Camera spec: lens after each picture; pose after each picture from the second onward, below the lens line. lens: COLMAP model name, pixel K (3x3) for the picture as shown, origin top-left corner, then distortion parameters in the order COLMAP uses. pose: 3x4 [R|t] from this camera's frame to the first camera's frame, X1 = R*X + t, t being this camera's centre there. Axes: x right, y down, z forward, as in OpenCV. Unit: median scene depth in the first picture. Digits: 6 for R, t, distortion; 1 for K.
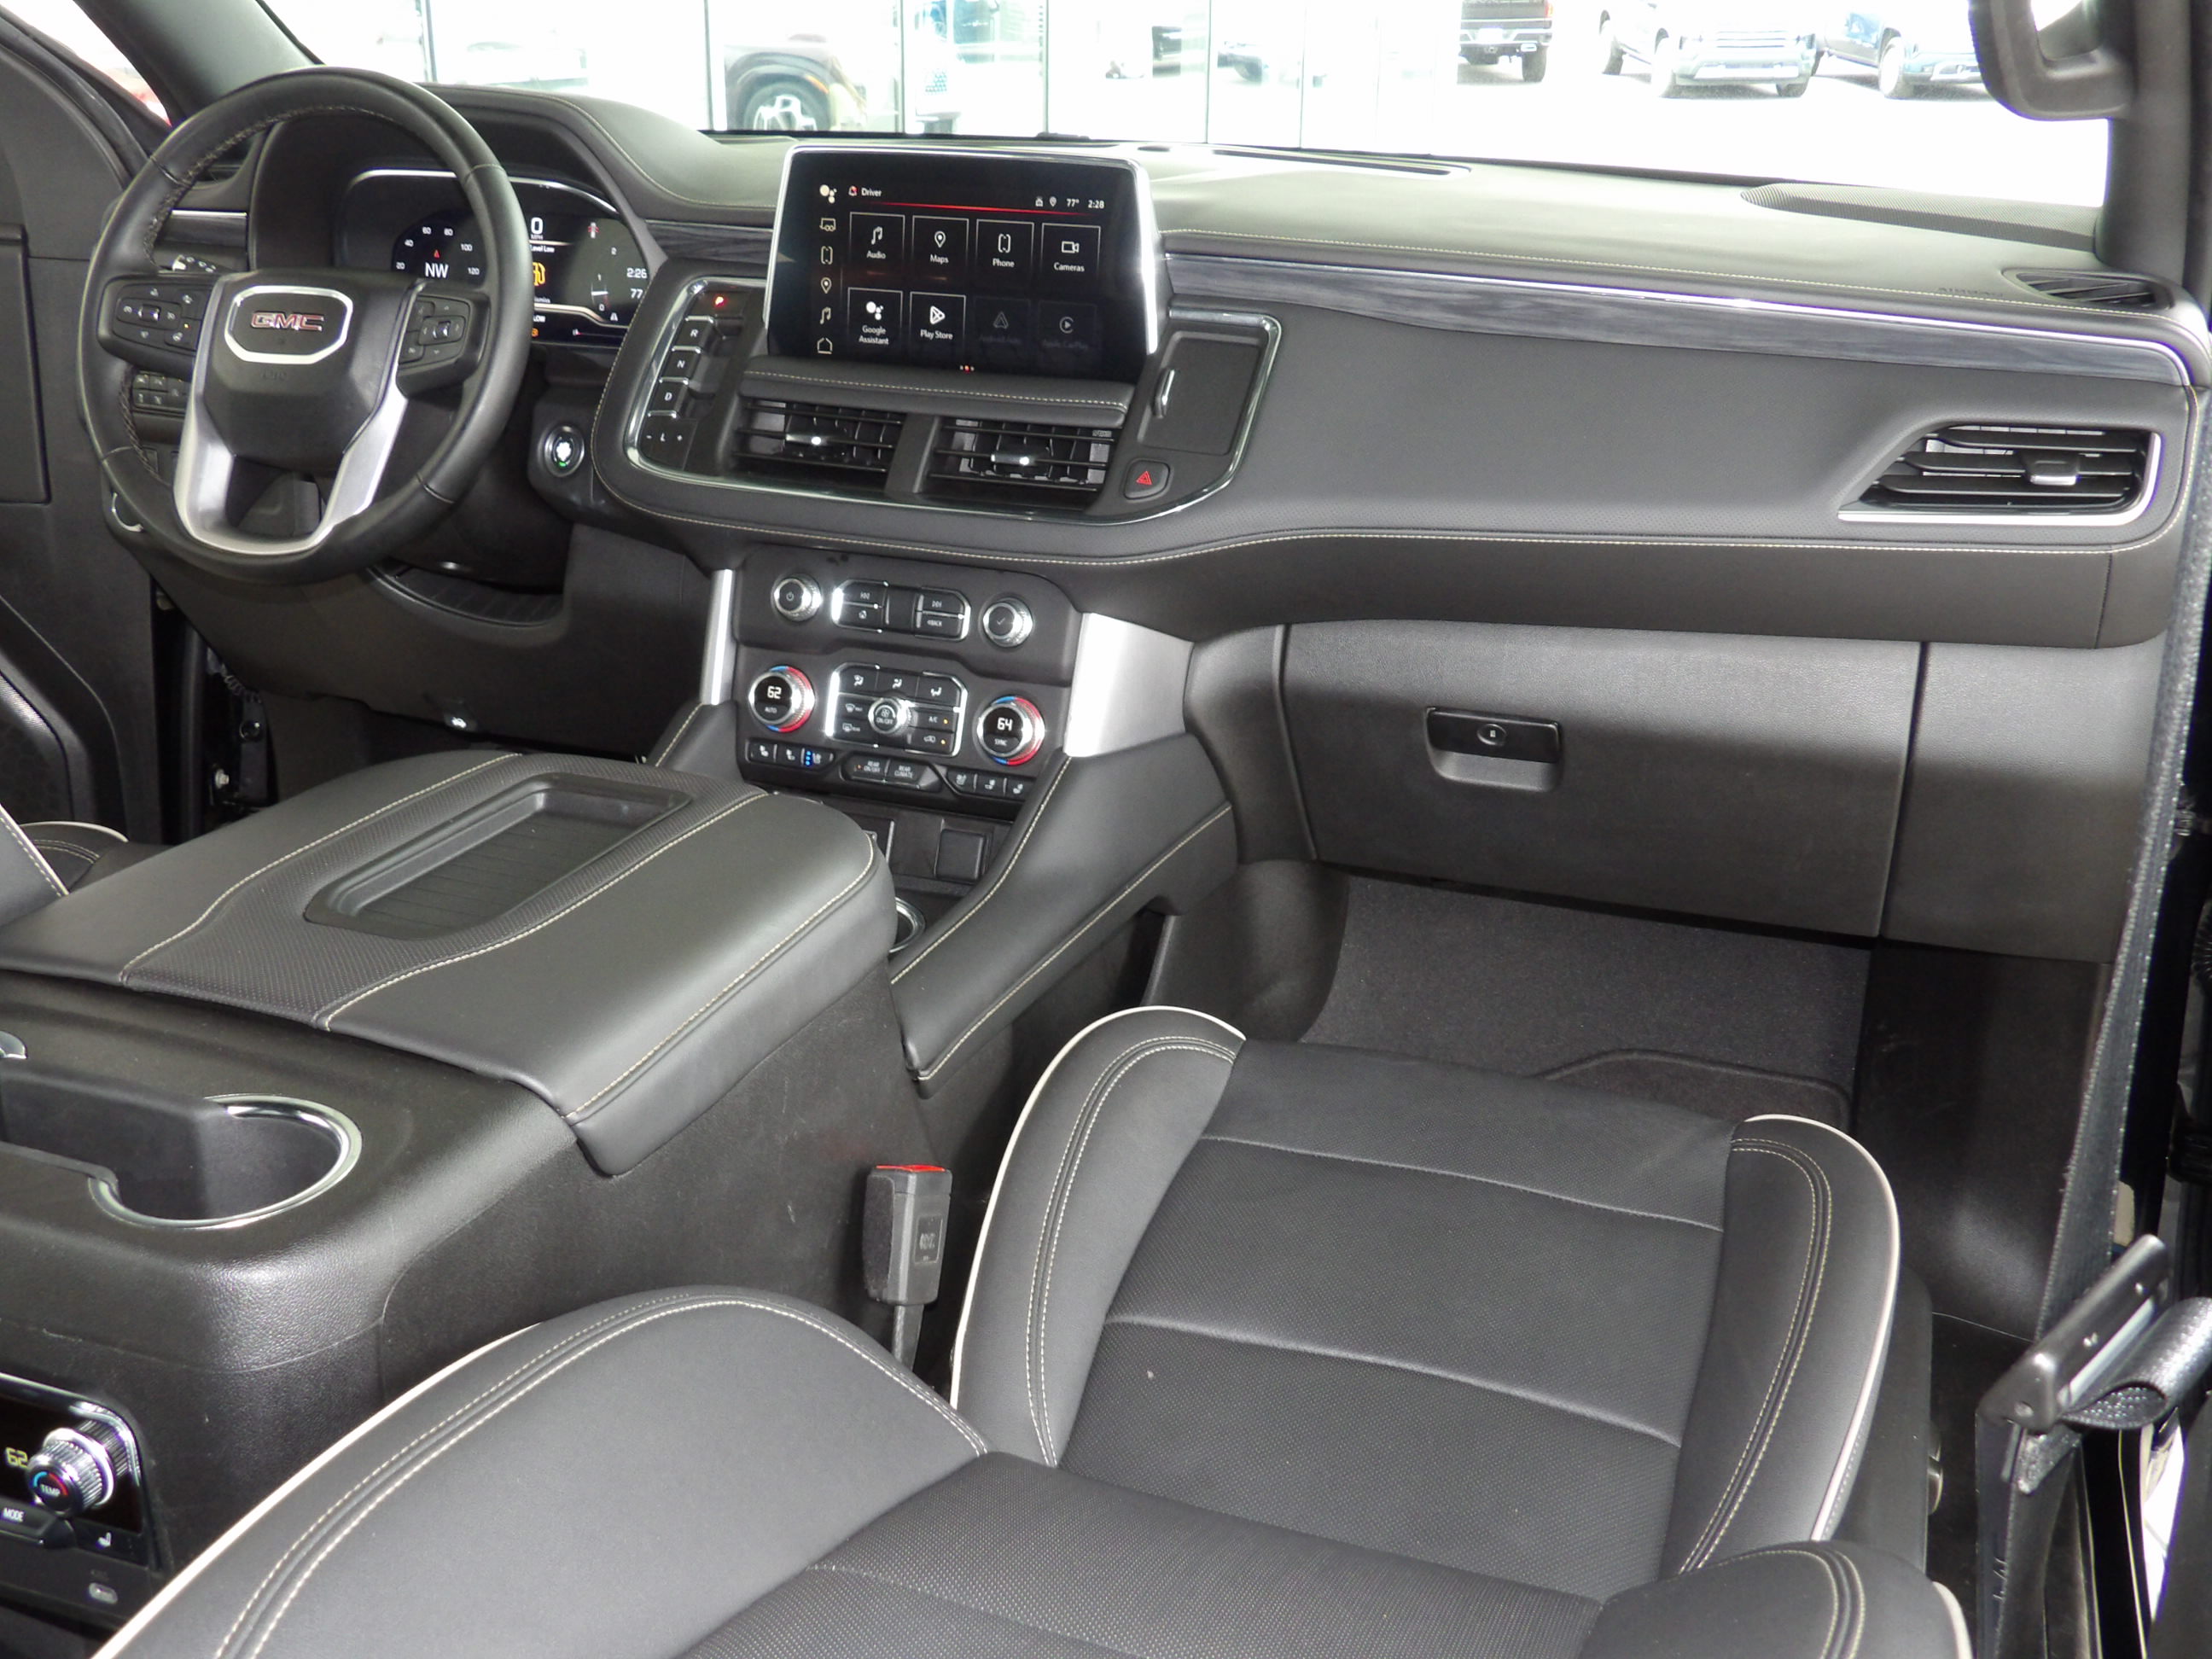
lens RADIAL K [[2169.6, 0, 1106.0], [0, 2169.6, 829.5], [0, 0, 1]] dist [-0.016865, 0.046106]
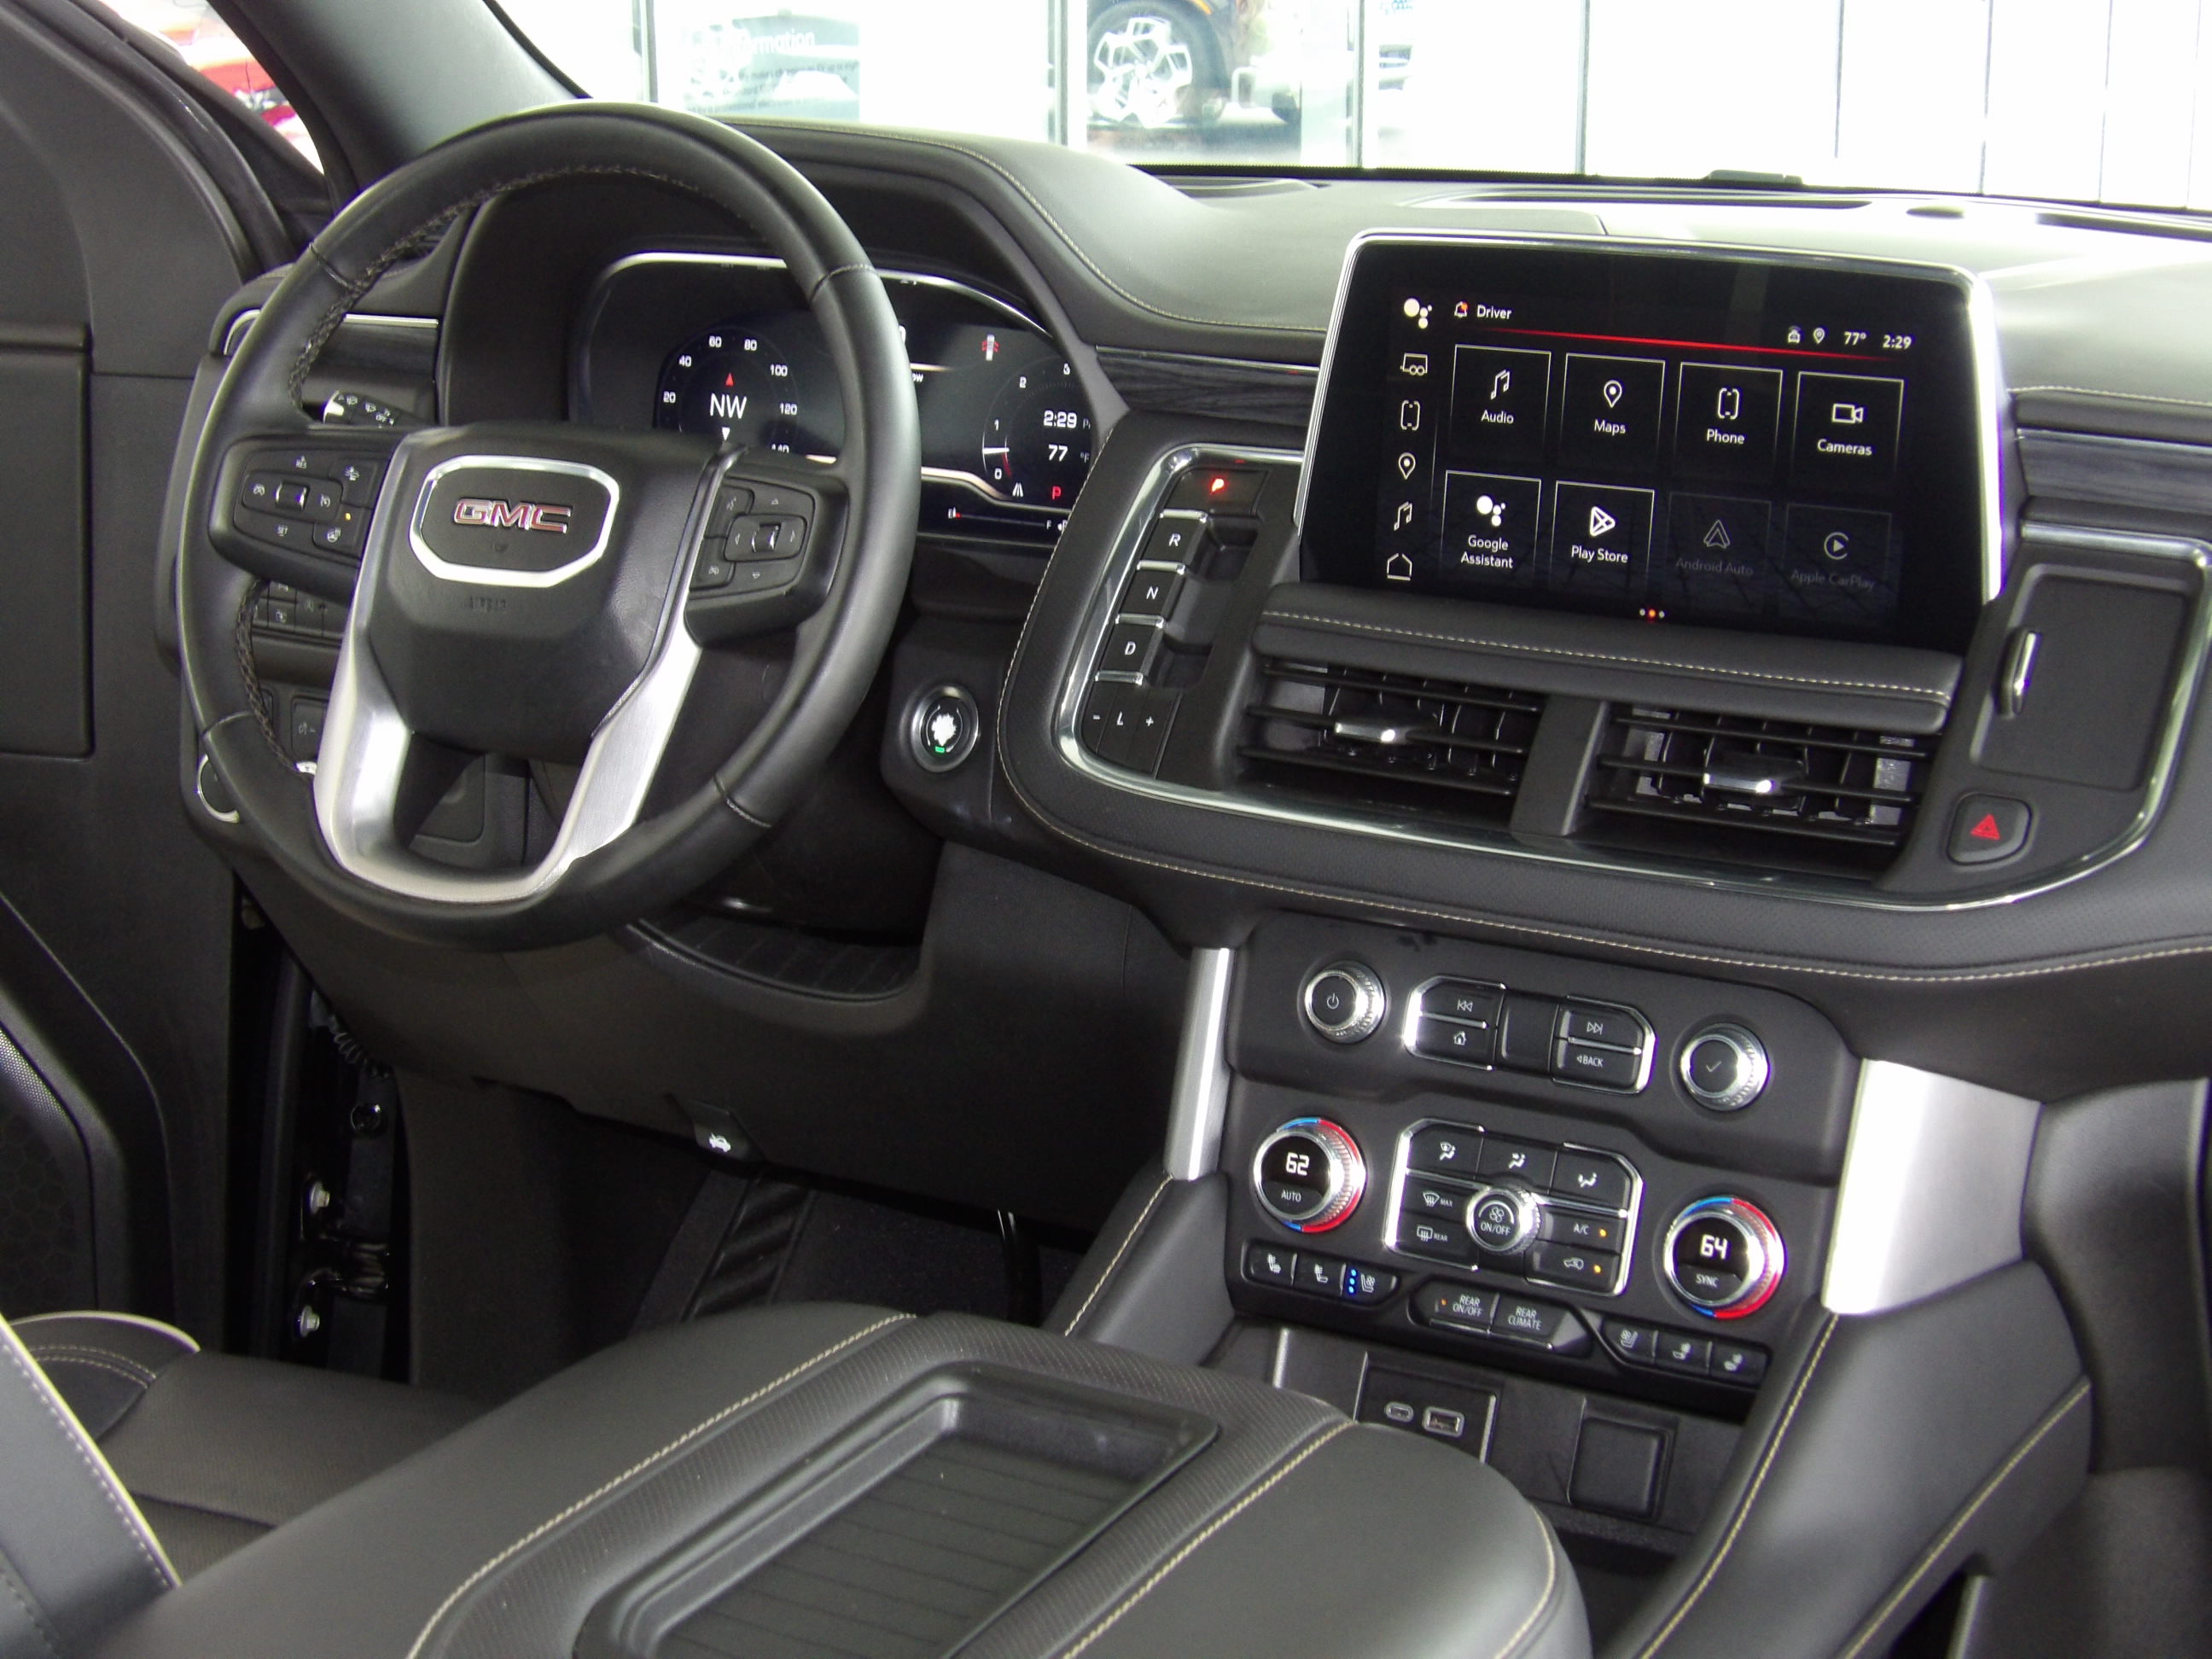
lens RADIAL K [[3513.0, 0, 1106.0], [0, 3513.0, 829.5], [0, 0, 1]] dist [0.093663, -1.296942]
pose [[0.989323, 0.024410, -0.143682, -0.071085], [-0.037957, 0.995006, -0.092315, -0.063381], [0.140711, 0.096783, 0.985309, 0.064752]]
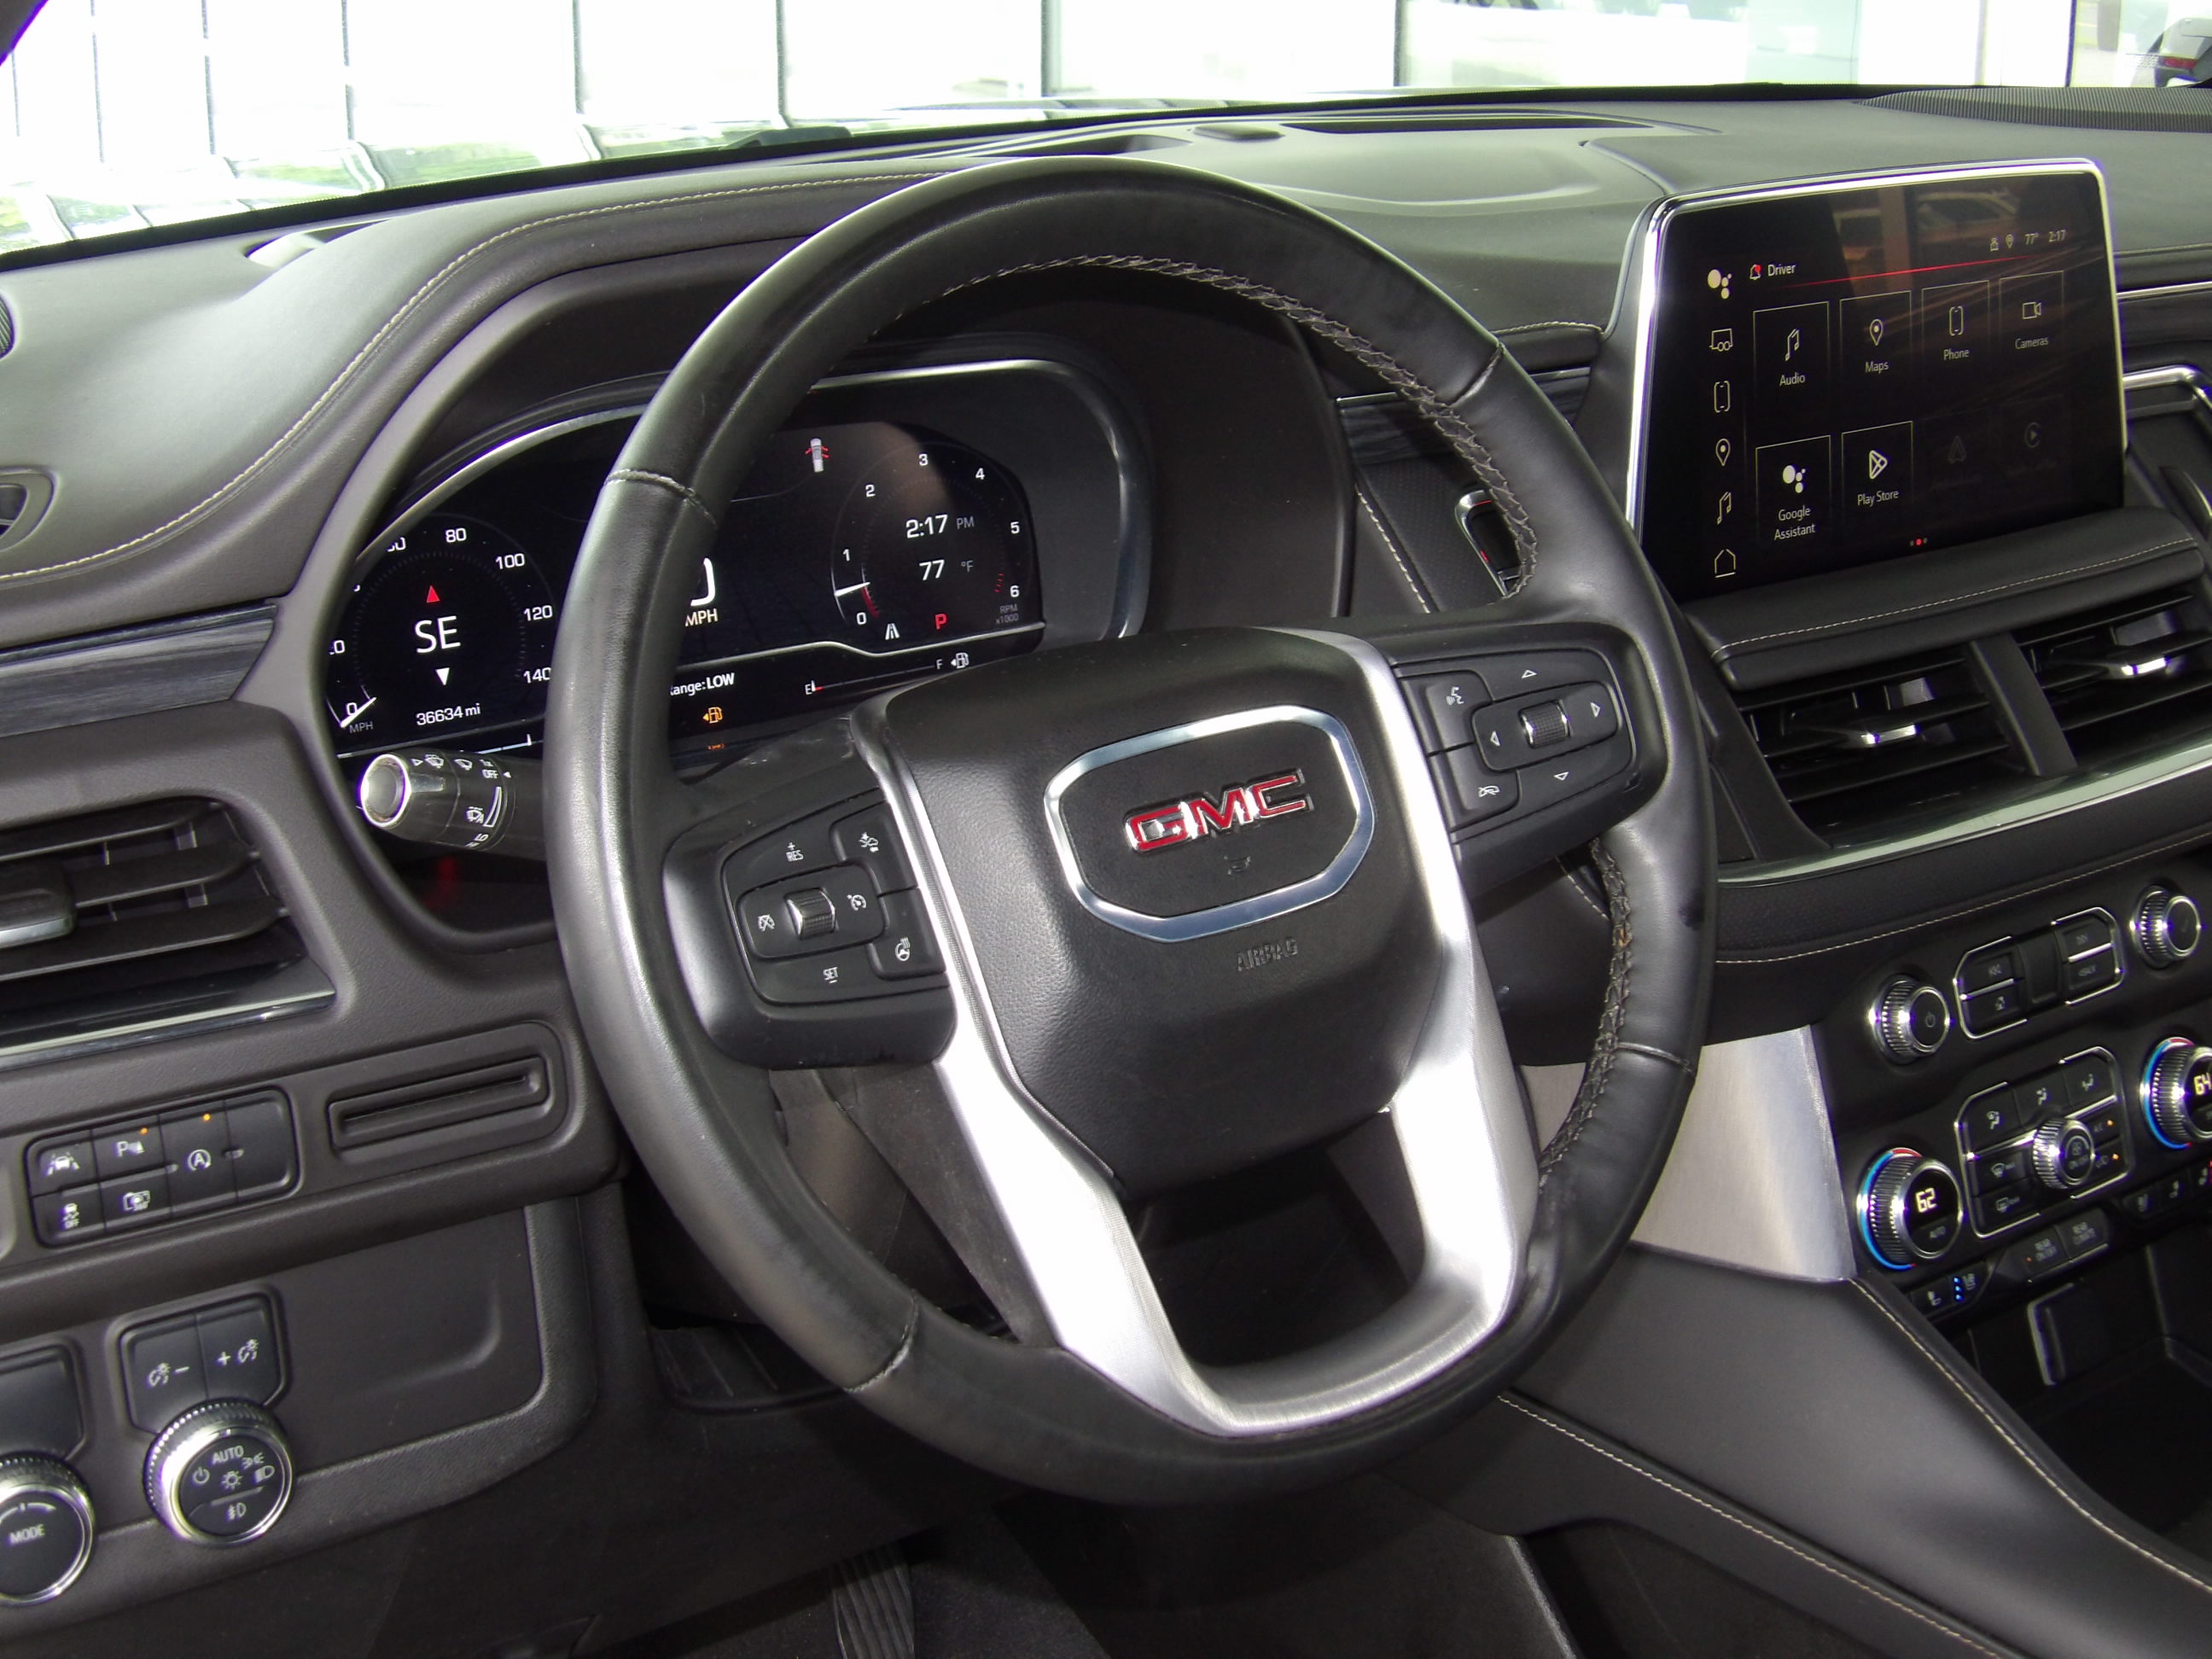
lens RADIAL K [[3002.2, 0, 1106.0], [0, 3002.2, 829.5], [0, 0, 1]] dist [-0.002578, -0.499225]
pose [[0.550105, -0.293471, 0.781831, -0.814012], [0.311902, 0.940669, 0.133636, -0.310570], [-0.774663, 0.170341, 0.609001, 0.690482]]
